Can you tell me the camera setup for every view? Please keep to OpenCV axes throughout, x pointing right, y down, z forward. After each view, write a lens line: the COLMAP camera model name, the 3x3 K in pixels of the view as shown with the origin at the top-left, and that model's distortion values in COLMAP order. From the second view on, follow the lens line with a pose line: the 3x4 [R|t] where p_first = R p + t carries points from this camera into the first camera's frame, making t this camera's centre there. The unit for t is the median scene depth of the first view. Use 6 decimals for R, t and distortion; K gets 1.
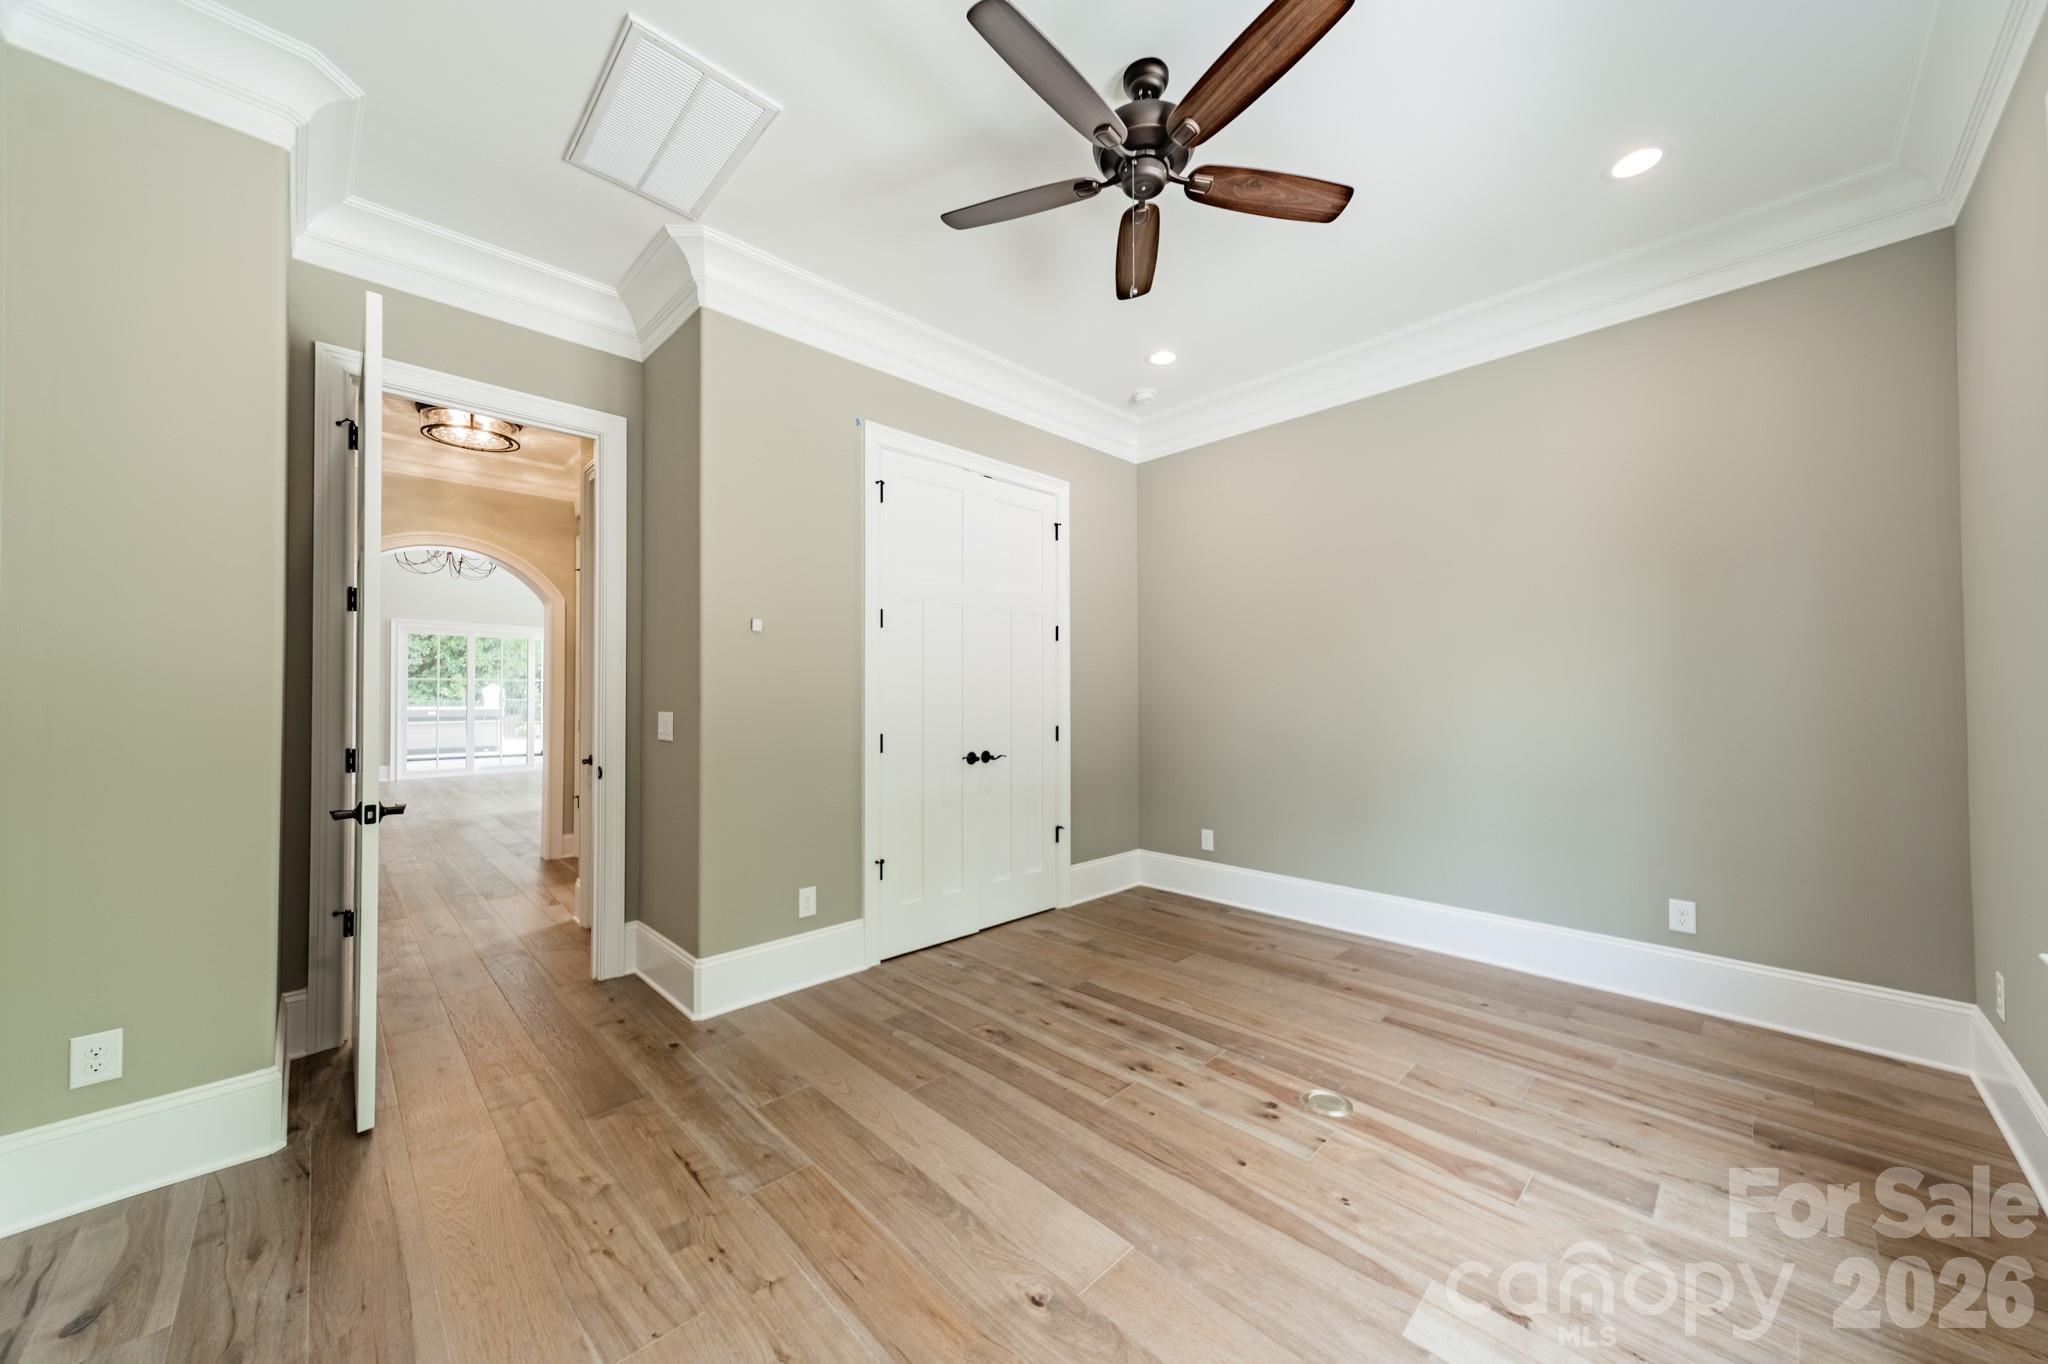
lens RADIAL K [[721.7, 0, 1028.2], [0, 721.7, 684.1], [0, 0, 1]] dist [0.009279, -0.000146]
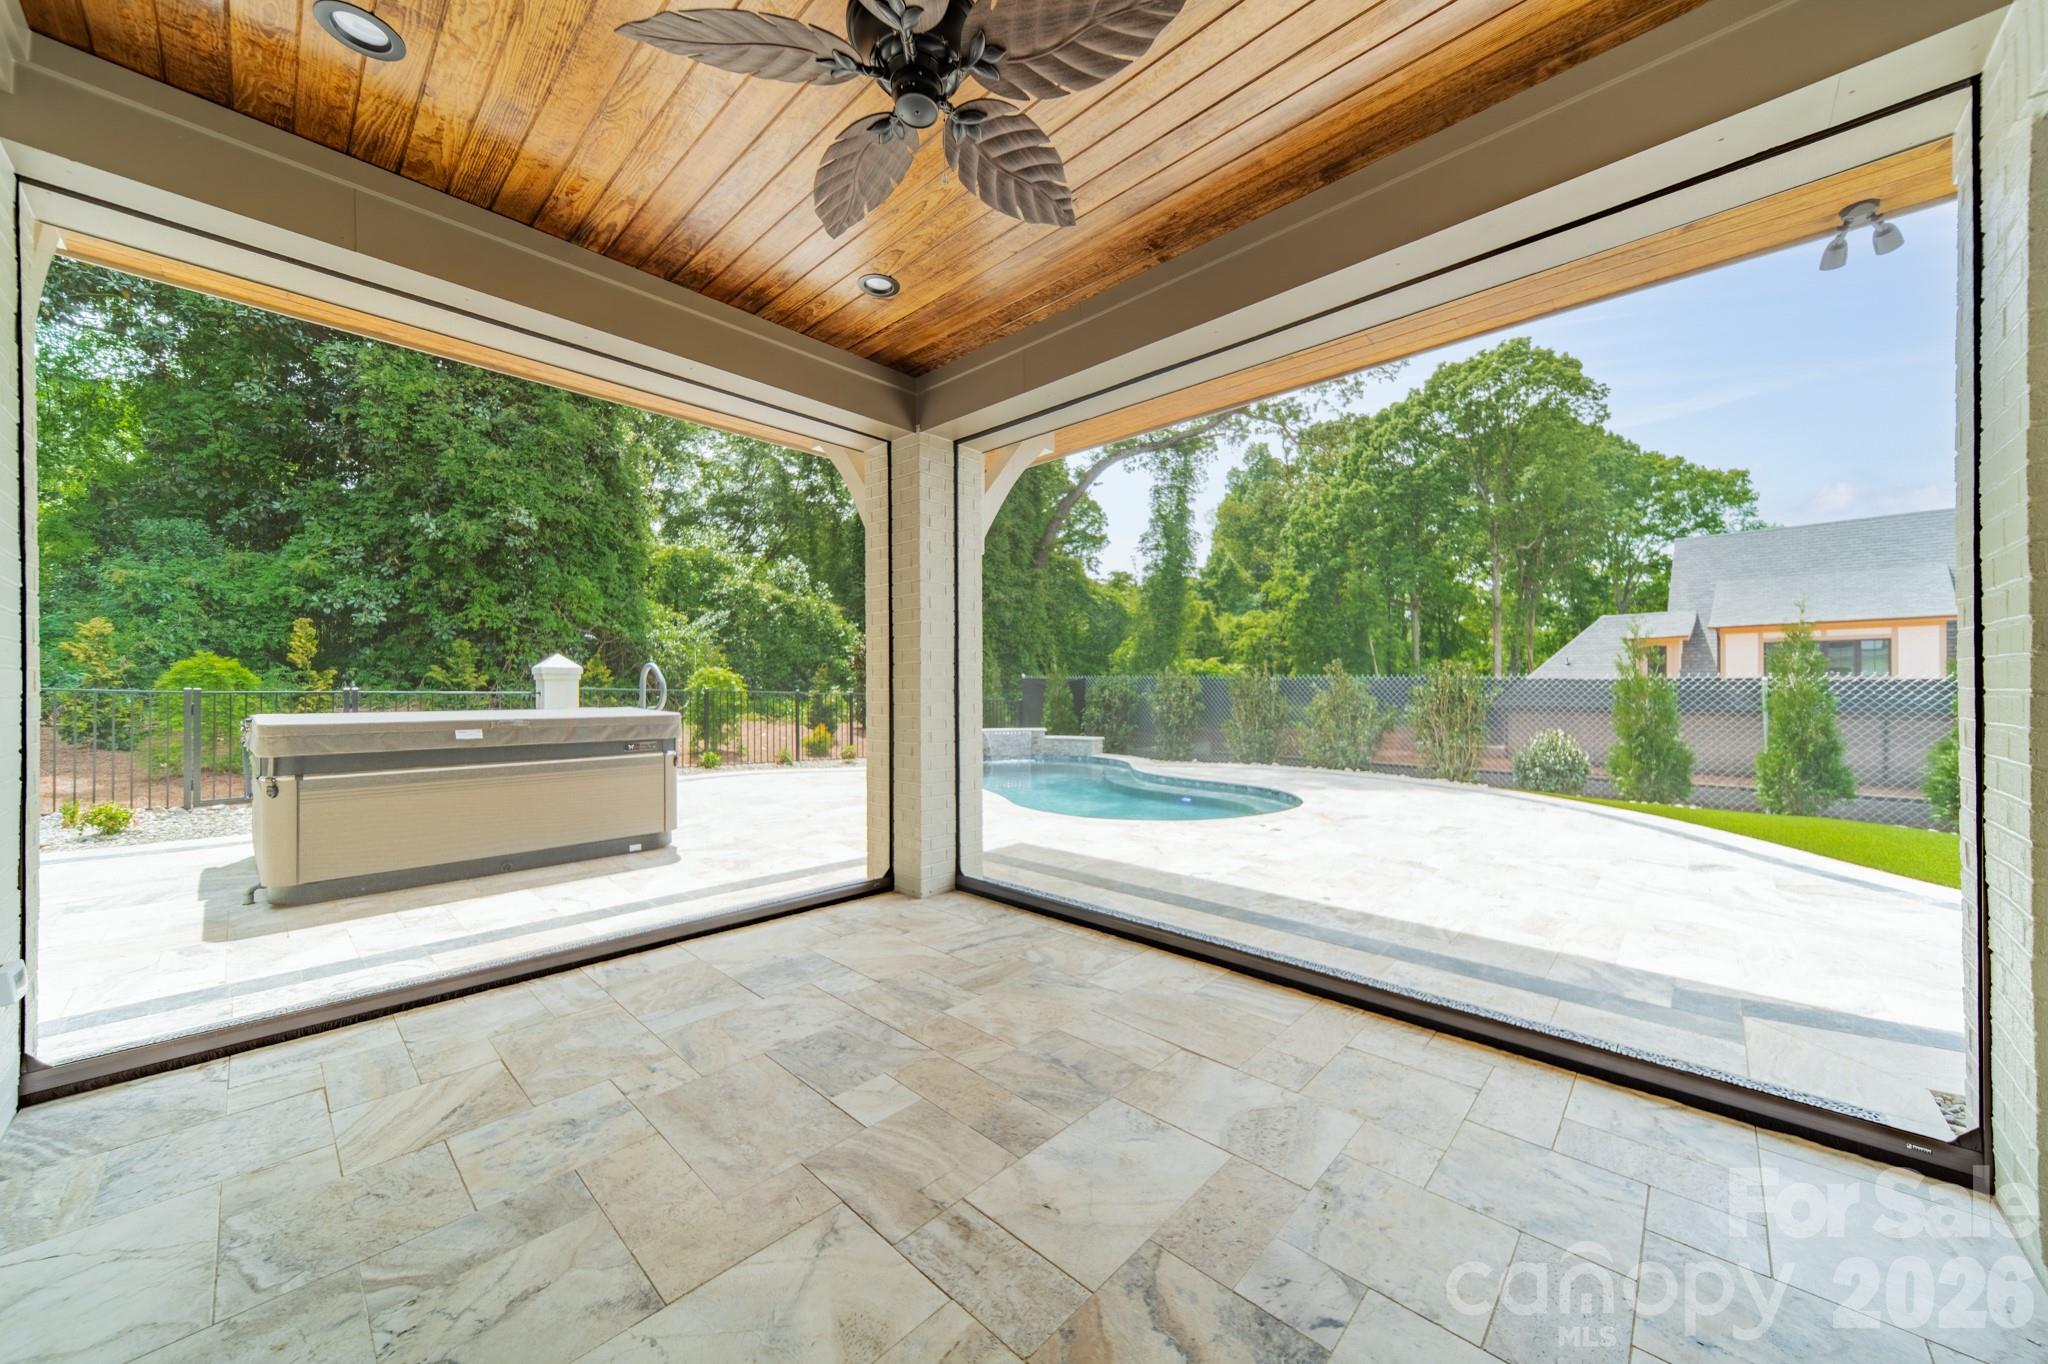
lens RADIAL K [[721.7, 0, 1025.7], [0, 721.7, 683.1], [0, 0, 1]] dist [0.009279, -0.000146]
pose [[0.999285, 0.013209, 0.035437, -0.349702], [-0.013724, 0.999803, 0.014334, 0.003466], [-0.035241, -0.014810, 0.999269, 0.409462]]
